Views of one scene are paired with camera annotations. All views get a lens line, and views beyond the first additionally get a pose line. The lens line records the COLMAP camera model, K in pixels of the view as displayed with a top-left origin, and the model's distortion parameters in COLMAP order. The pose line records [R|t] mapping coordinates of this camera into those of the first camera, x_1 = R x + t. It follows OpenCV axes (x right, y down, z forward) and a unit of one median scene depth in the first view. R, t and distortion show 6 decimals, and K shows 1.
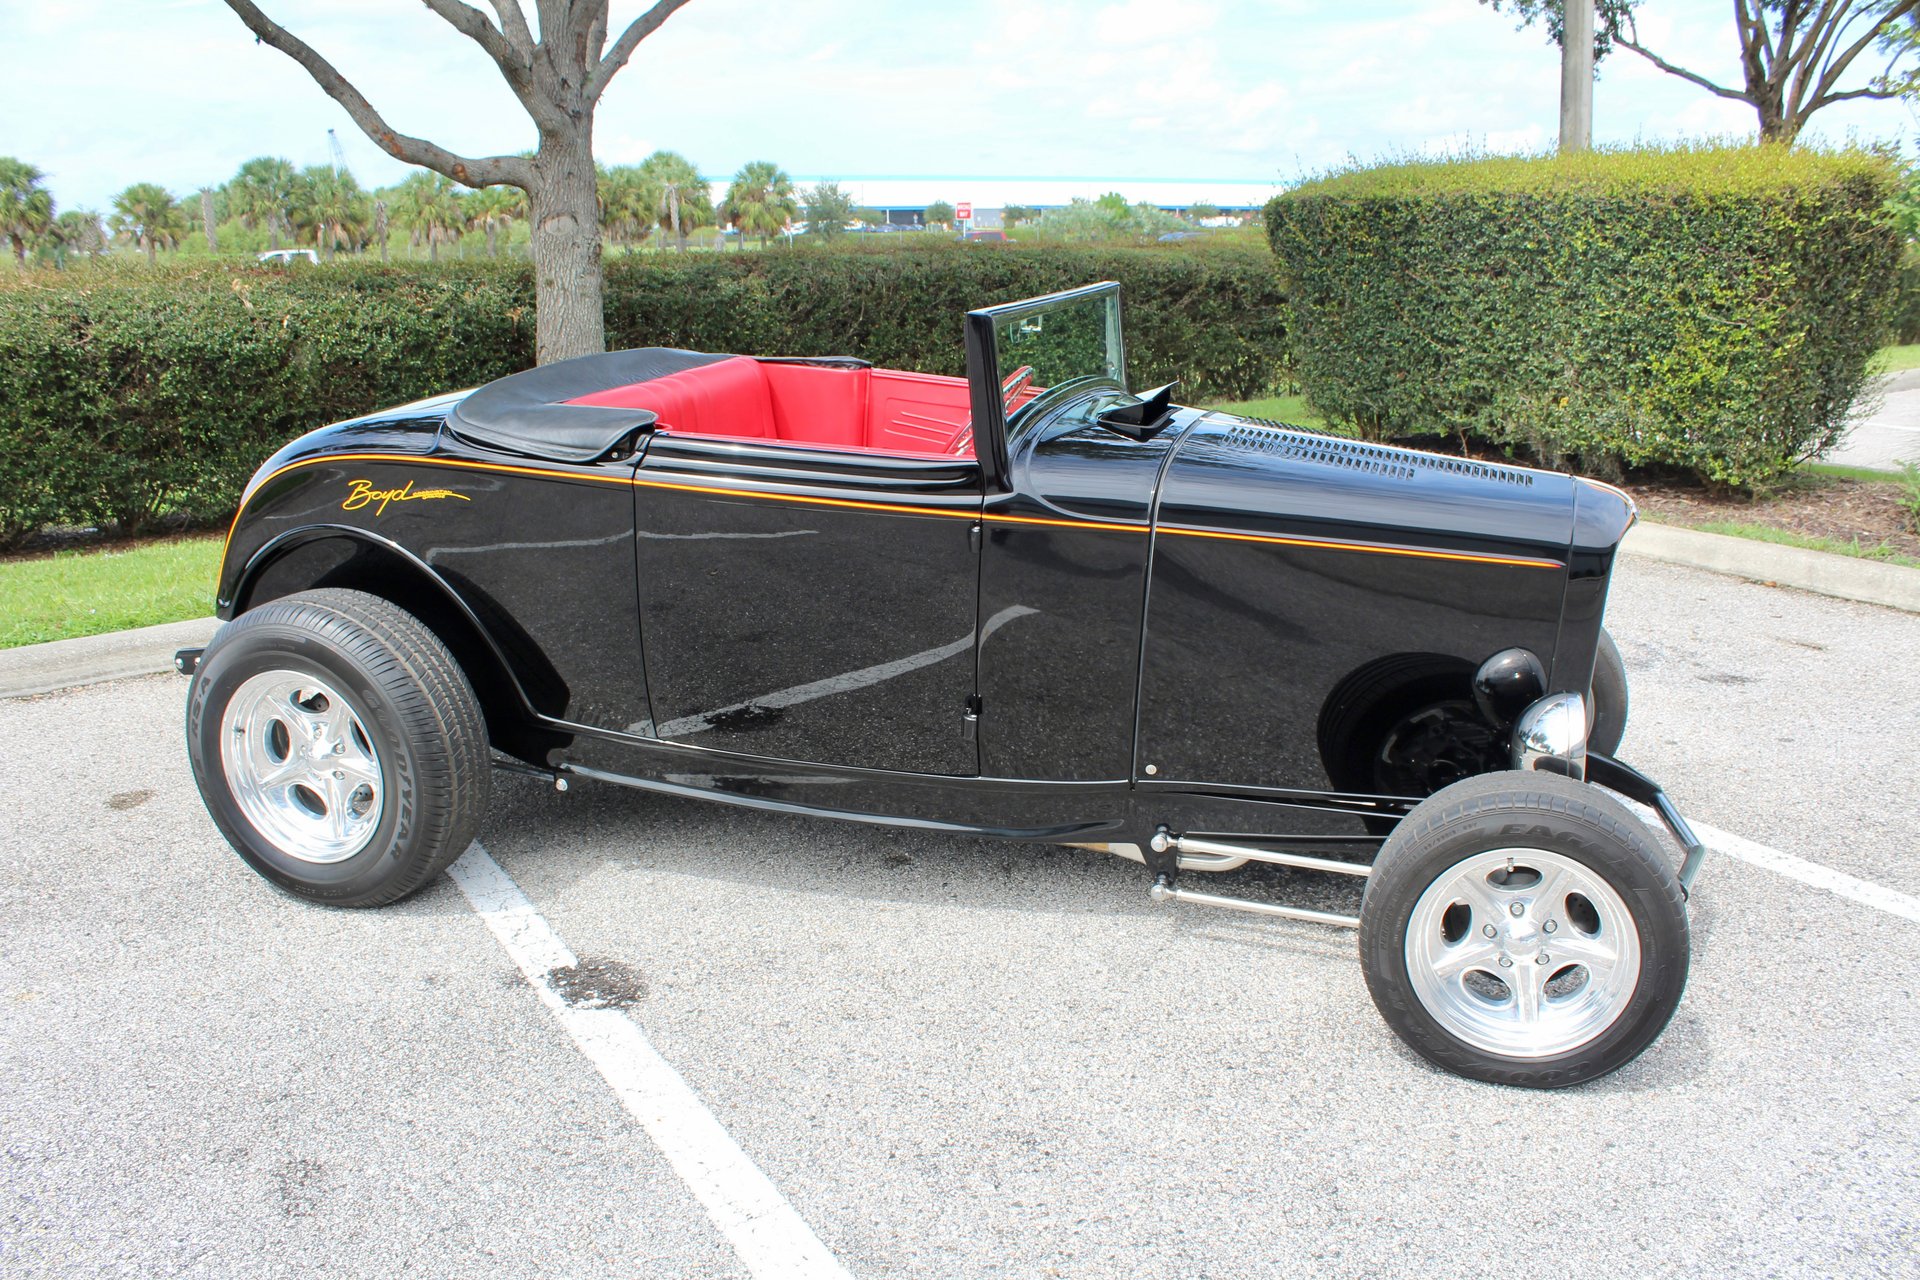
lens RADIAL K [[1595.8, 0, 964.8], [0, 1595.8, 646.3], [0, 0, 1]] dist [-0.170941, 0.153636]
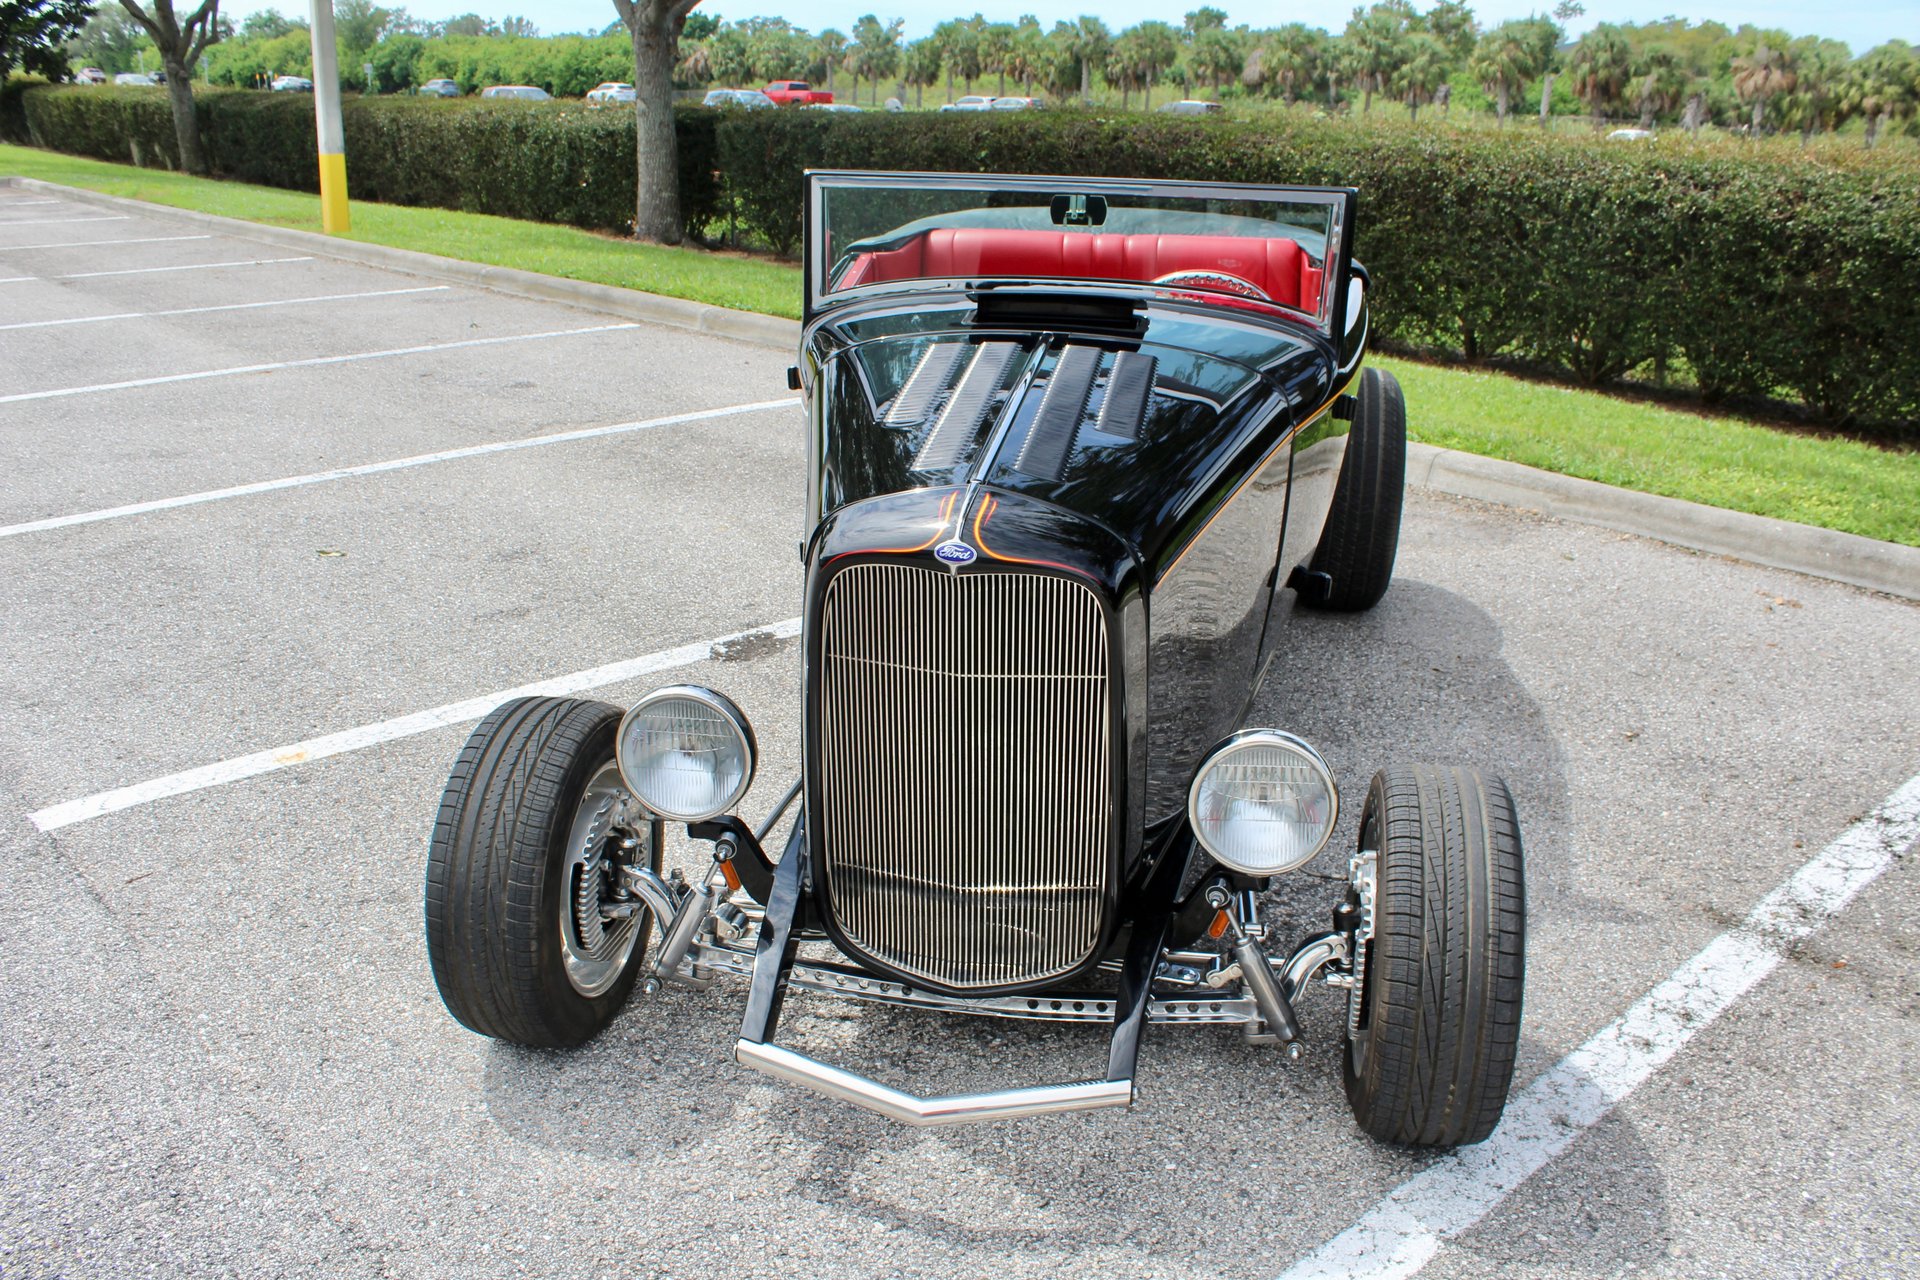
lens RADIAL K [[1595.8, 0, 964.8], [0, 1595.8, 646.3], [0, 0, 1]] dist [-0.170941, 0.153636]
pose [[0.138646, 0.356090, -0.924109, 0.469572], [-0.289954, 0.906827, 0.305928, -0.114249], [0.946944, 0.225534, 0.228978, 0.386929]]
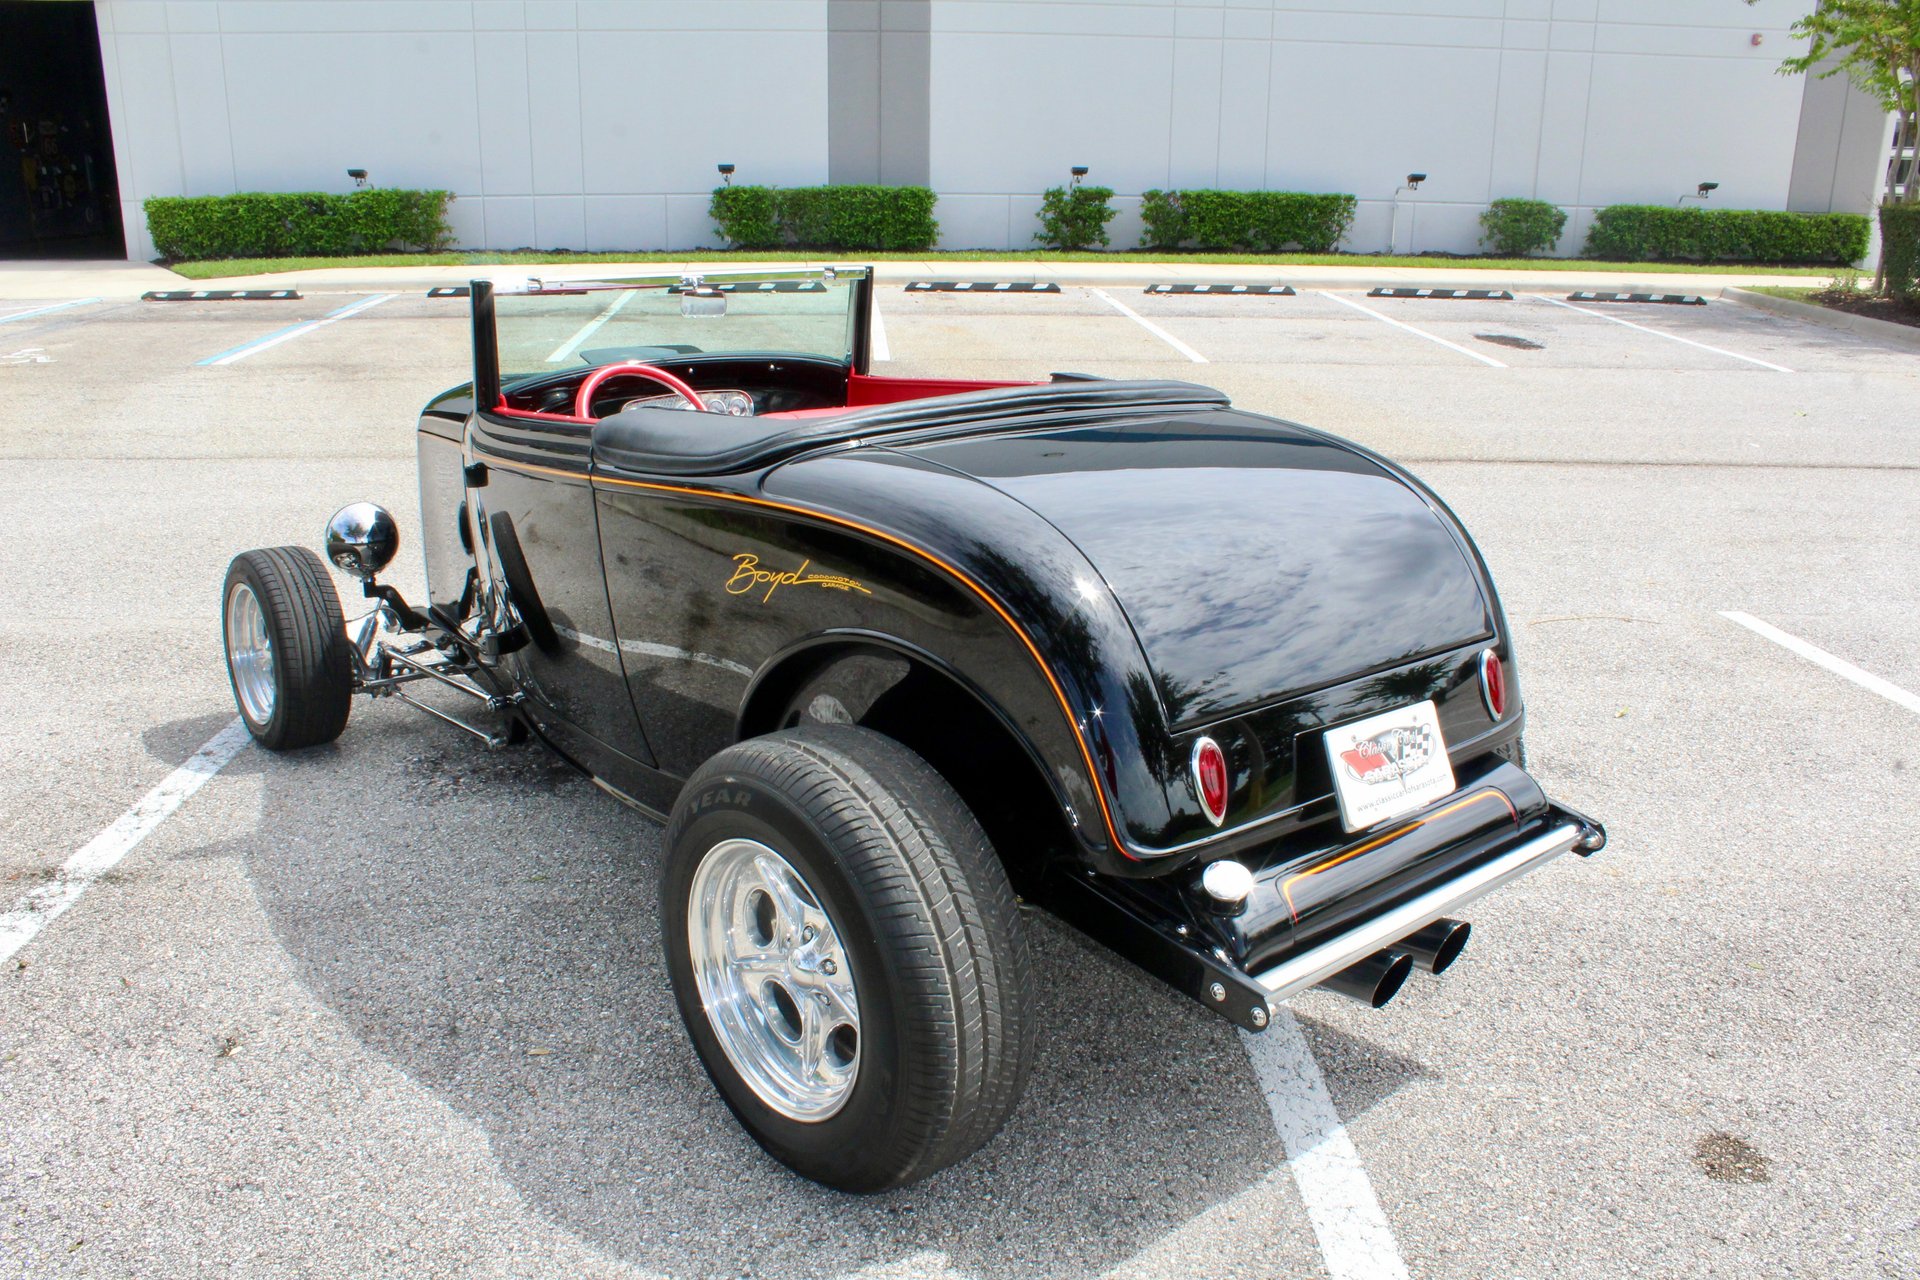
lens RADIAL K [[1591.7, 0, 962.3], [0, 1591.7, 642.4], [0, 0, 1]] dist [-0.164457, 0.145011]
pose [[-0.860745, -0.142010, 0.488826, -0.324140], [0.135701, 0.861532, 0.489232, -0.244433], [-0.490615, 0.487439, -0.722288, 0.877585]]
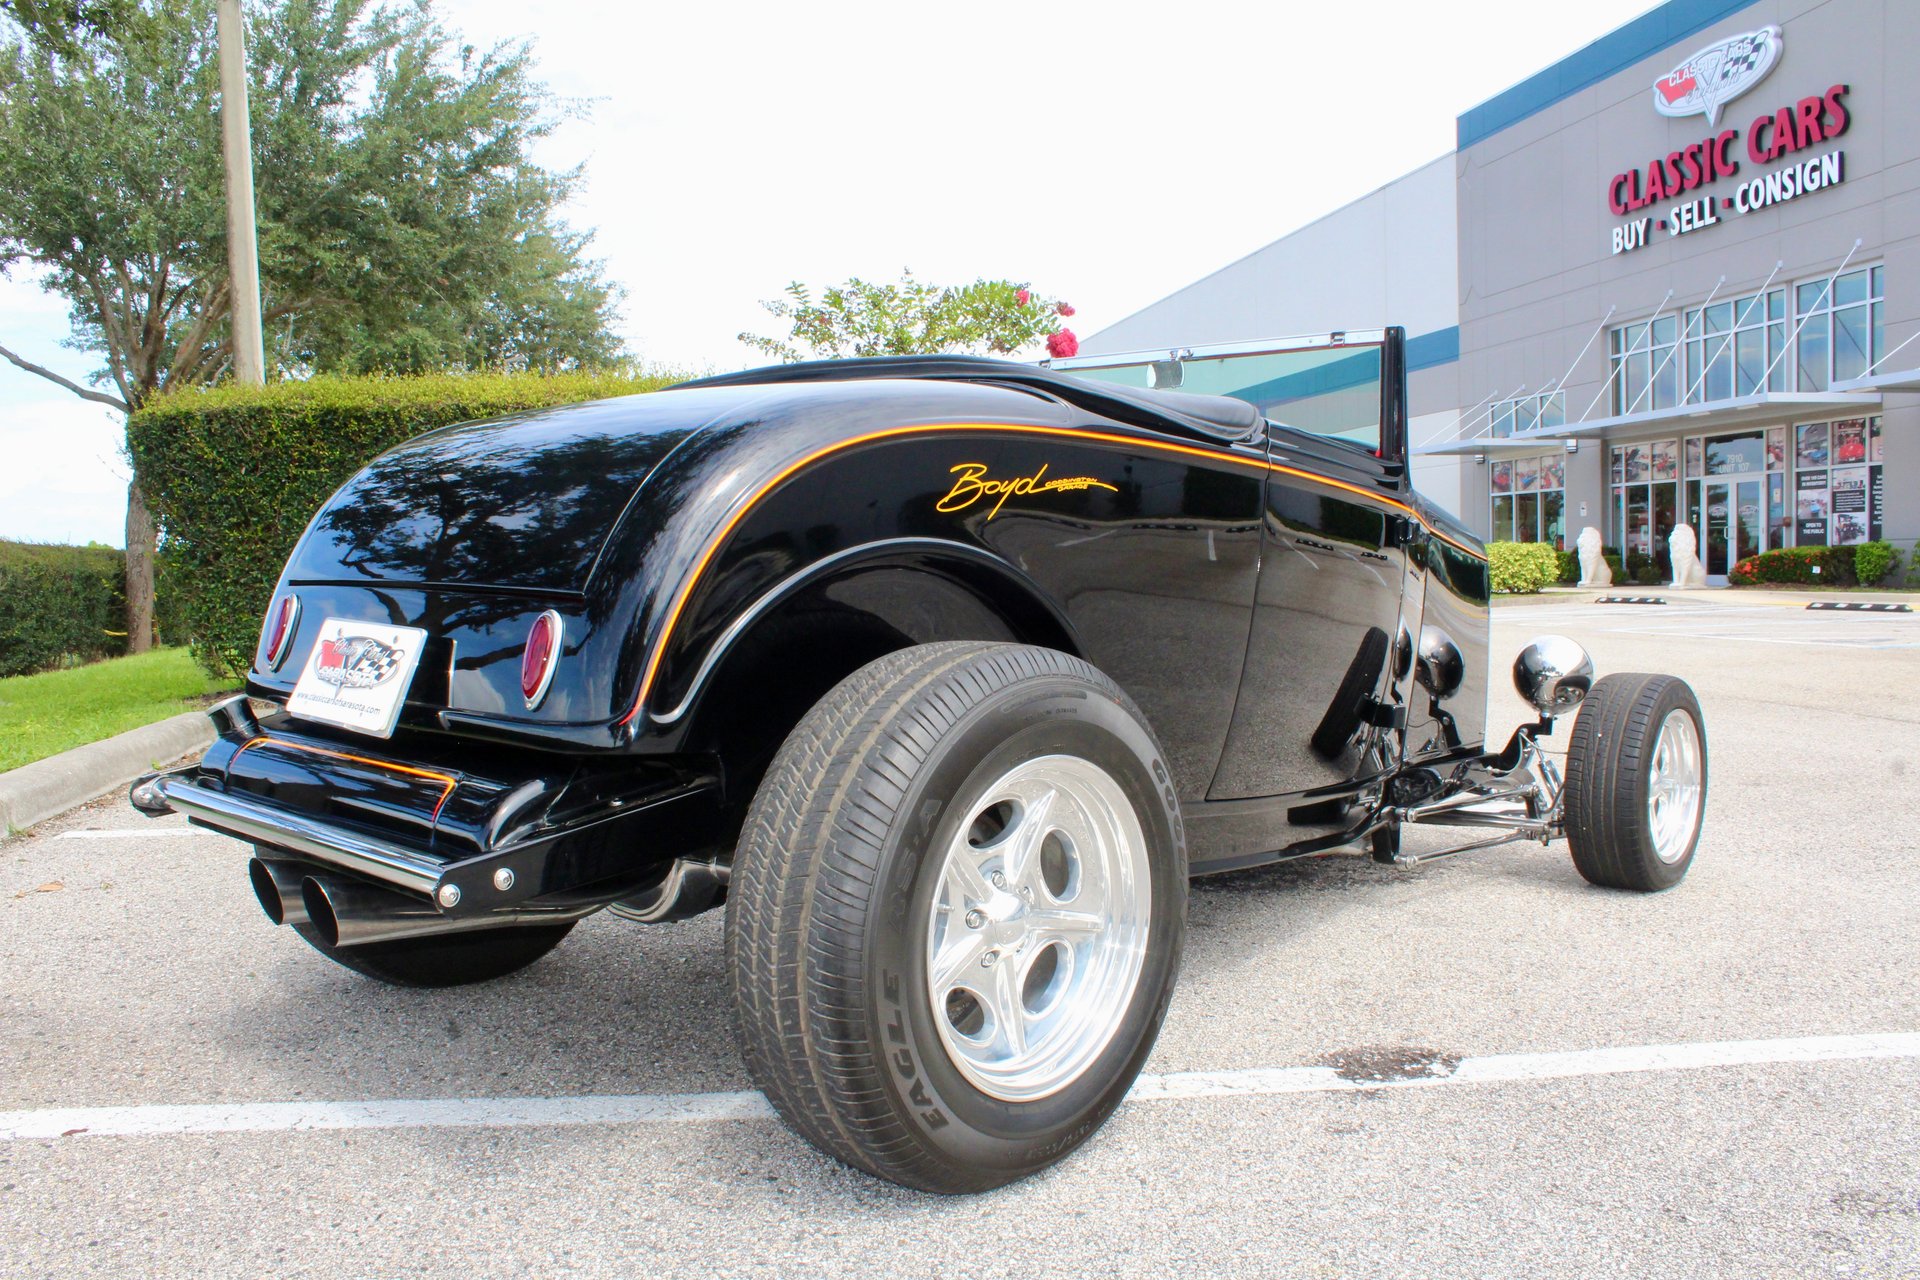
lens RADIAL K [[1595.8, 0, 964.8], [0, 1595.8, 646.3], [0, 0, 1]] dist [-0.170941, 0.153636]
pose [[0.410102, -0.036080, 0.911326, -0.470727], [0.241007, 0.967986, -0.070132, 0.004731], [-0.879620, 0.248397, 0.405669, 0.364575]]
